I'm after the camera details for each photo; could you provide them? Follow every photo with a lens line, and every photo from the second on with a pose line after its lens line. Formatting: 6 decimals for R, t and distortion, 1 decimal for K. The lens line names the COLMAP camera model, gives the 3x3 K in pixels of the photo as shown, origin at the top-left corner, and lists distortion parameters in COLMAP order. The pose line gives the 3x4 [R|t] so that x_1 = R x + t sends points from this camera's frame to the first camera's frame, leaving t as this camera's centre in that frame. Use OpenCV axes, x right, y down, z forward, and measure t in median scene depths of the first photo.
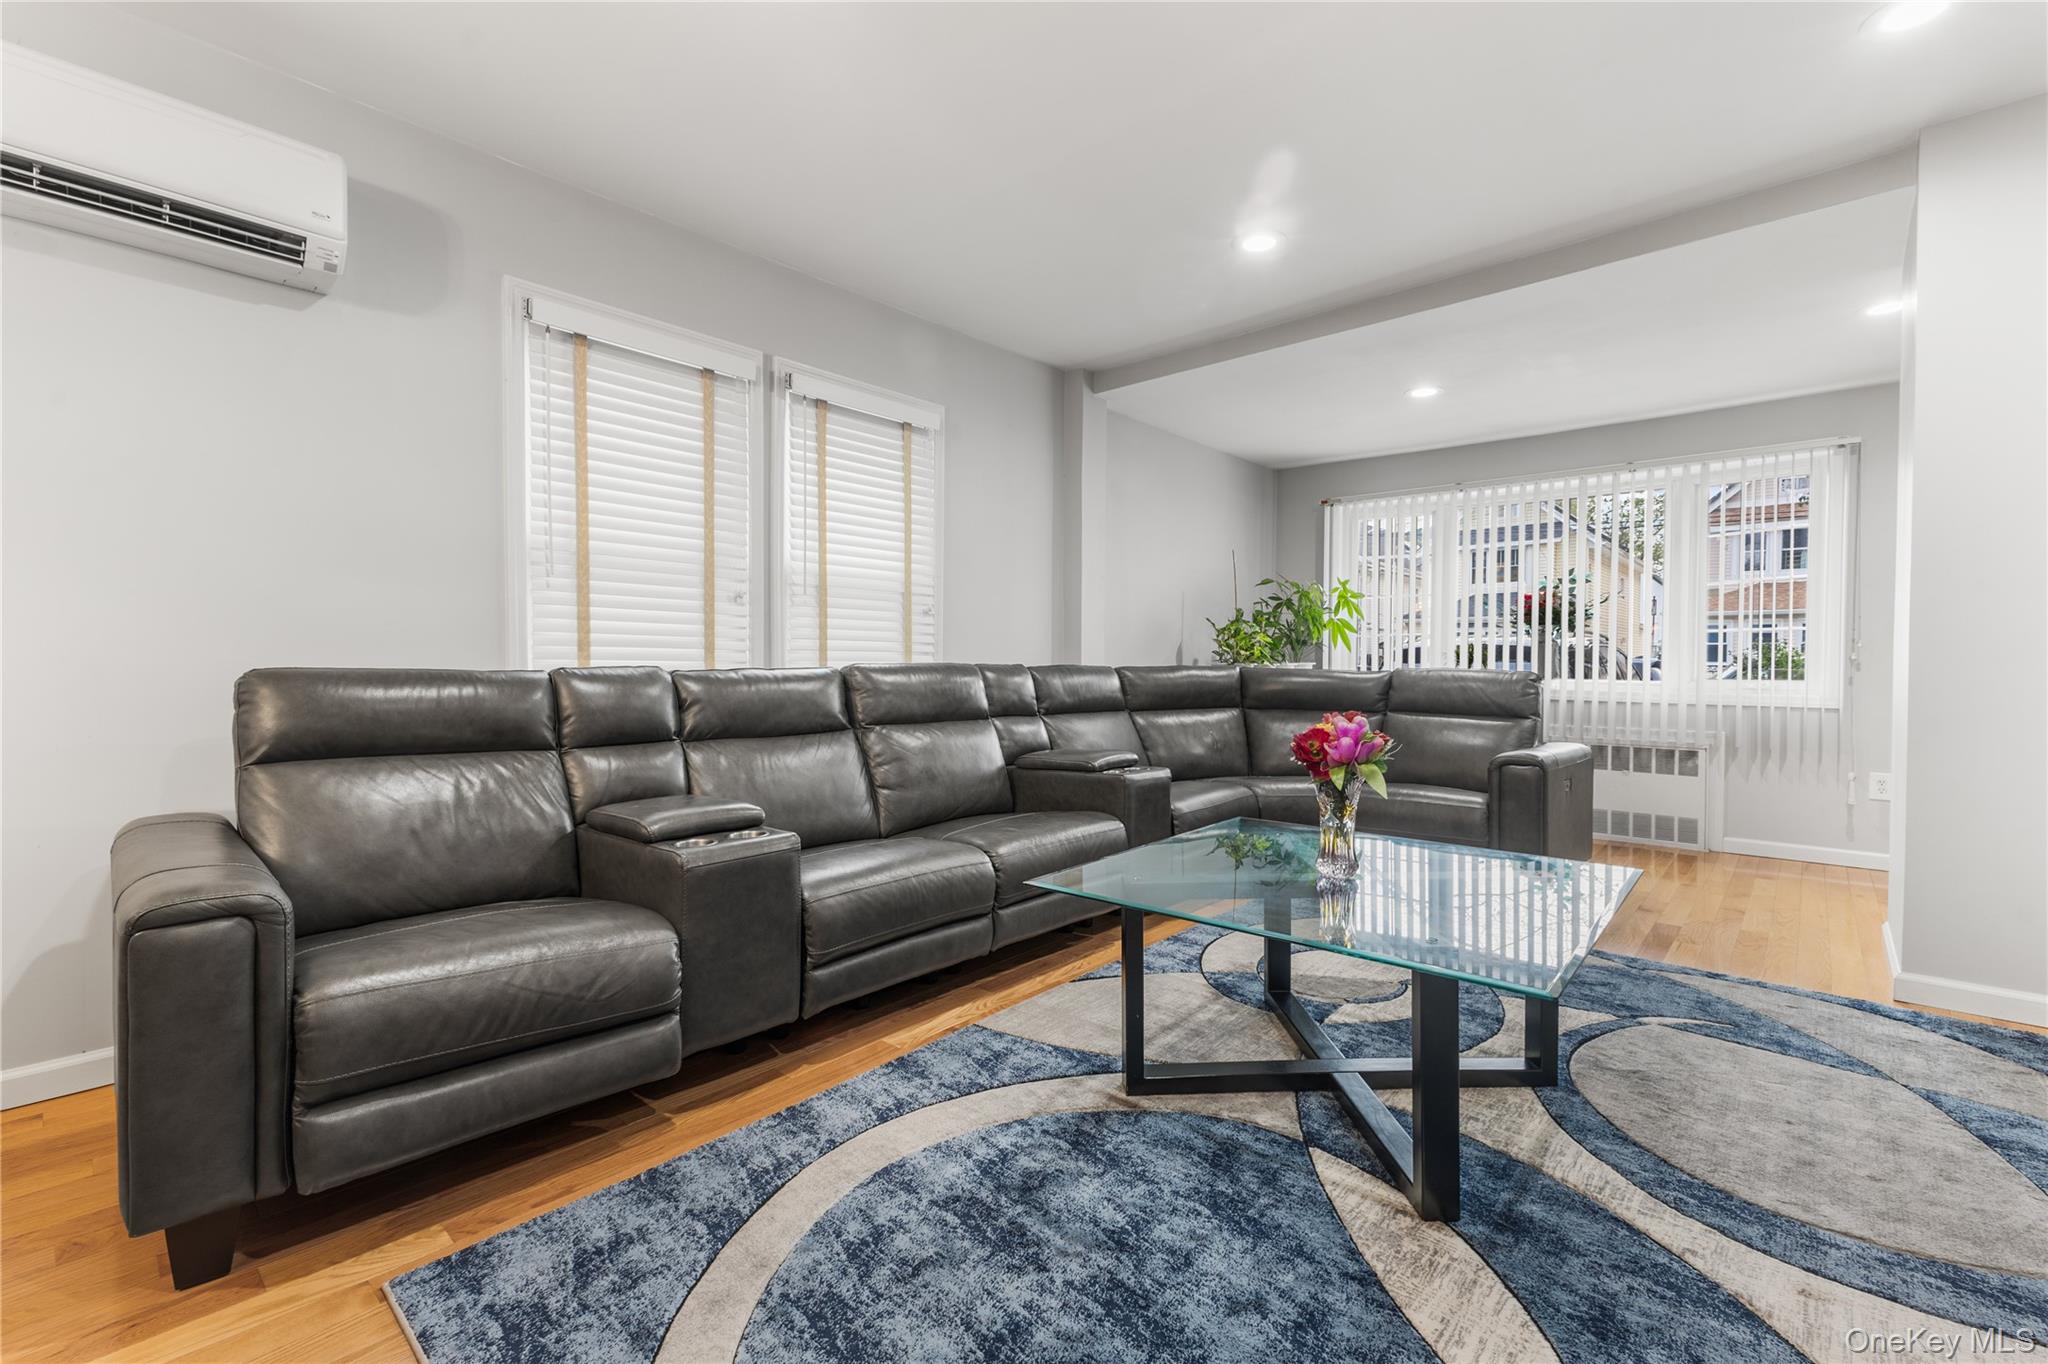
lens RADIAL K [[887.3, 0, 1037.3], [0, 887.3, 674.4], [0, 0, 1]] dist [0.001669, 0.000072]
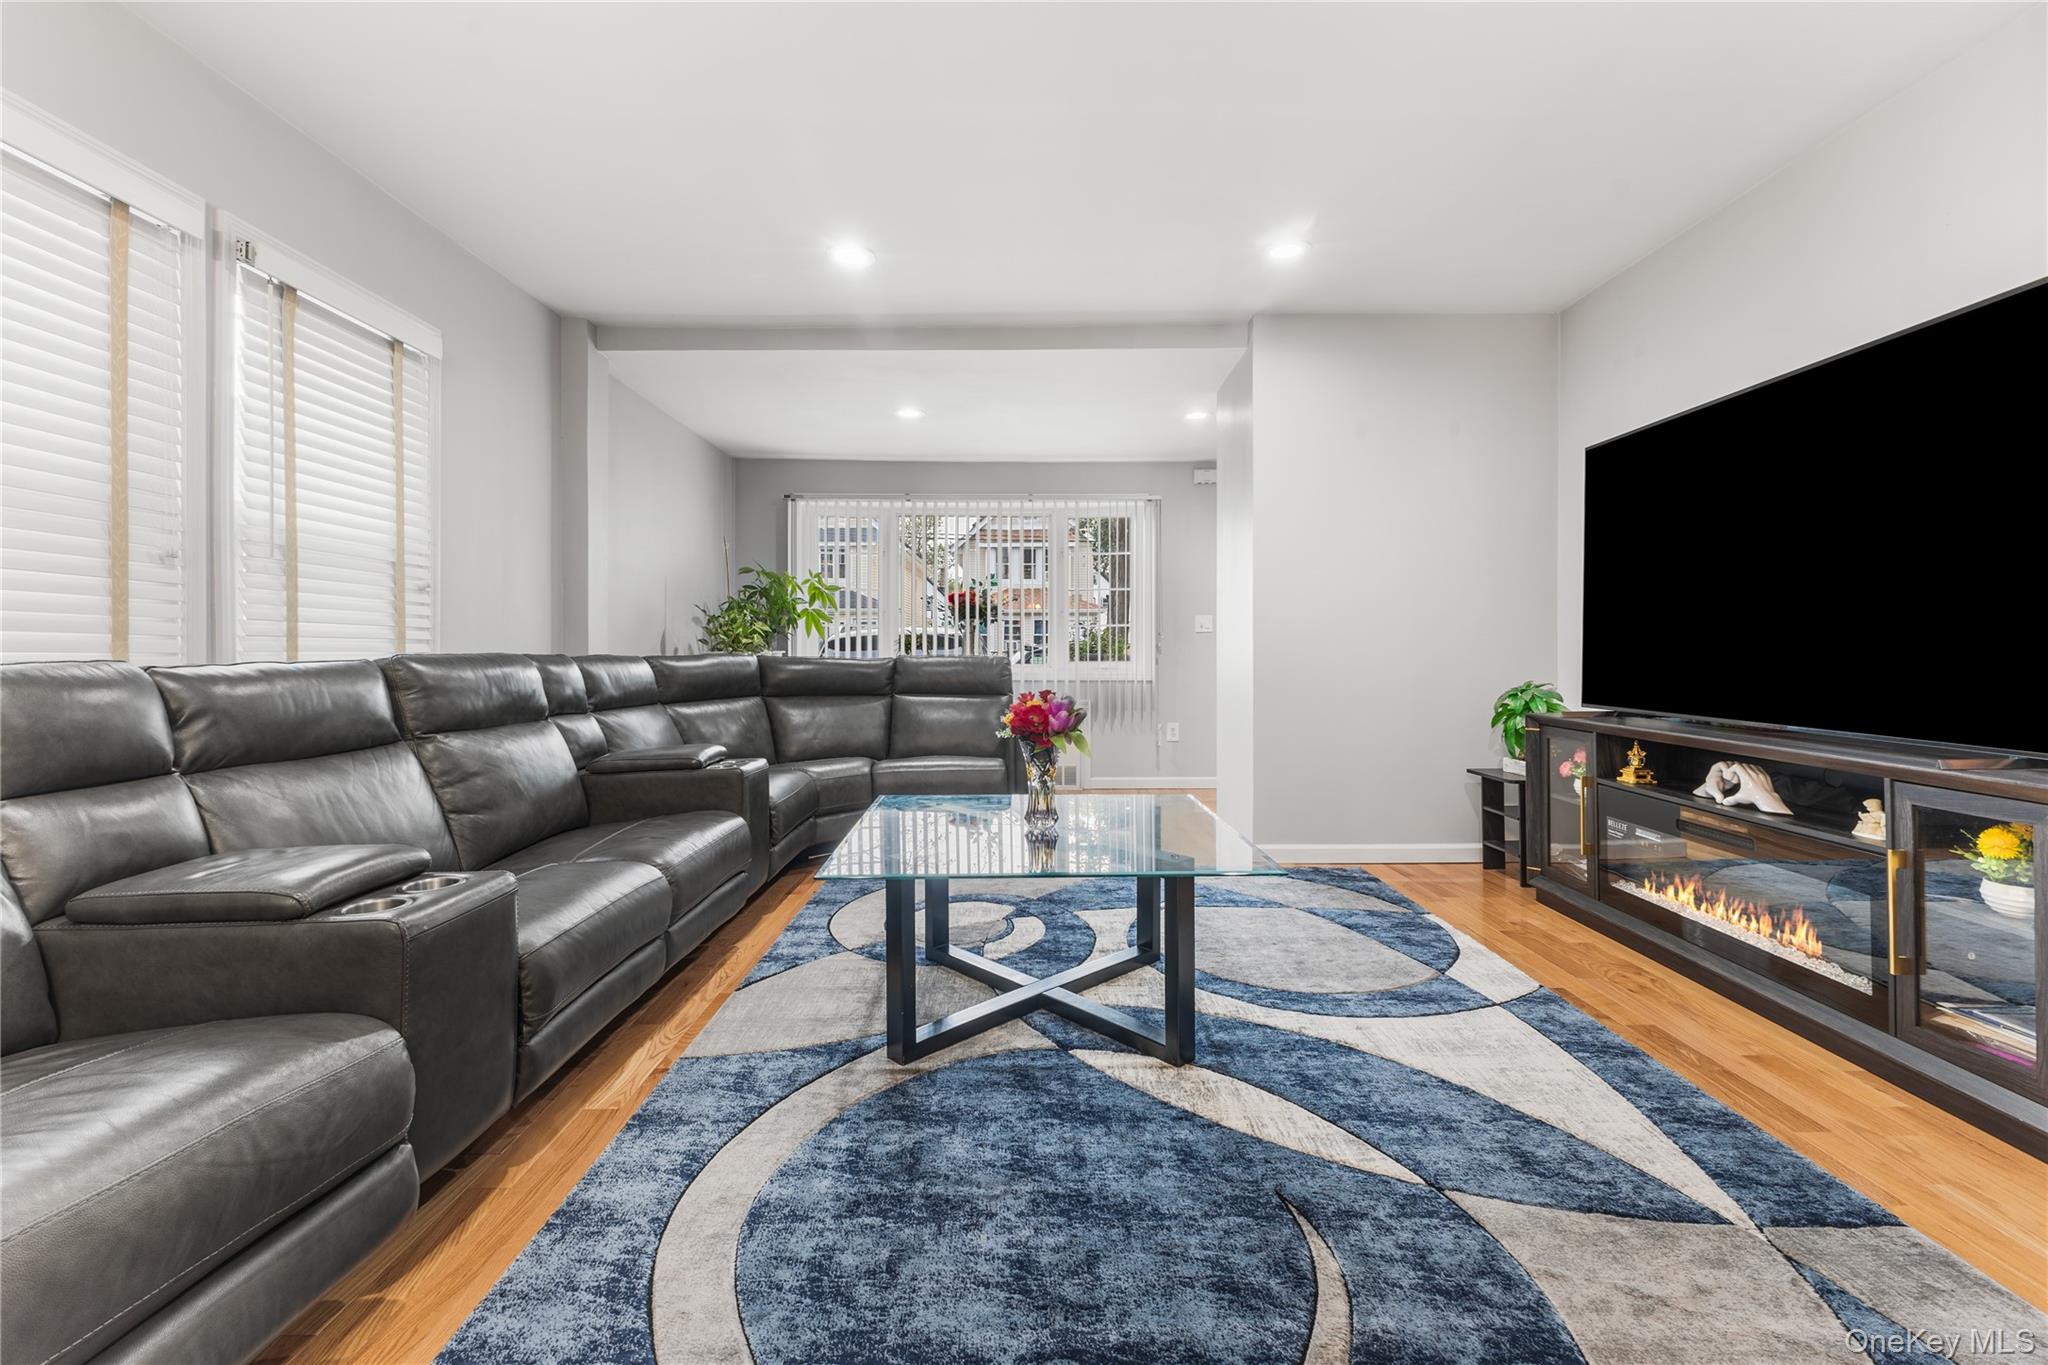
lens RADIAL K [[887.3, 0, 1039.1], [0, 887.3, 647.5], [0, 0, 1]] dist [0.001669, 0.000072]
pose [[0.742303, -0.002884, 0.670059, -0.354864], [0.014610, 0.999823, -0.011883, -0.001109], [-0.669906, 0.018610, 0.742213, 0.081588]]
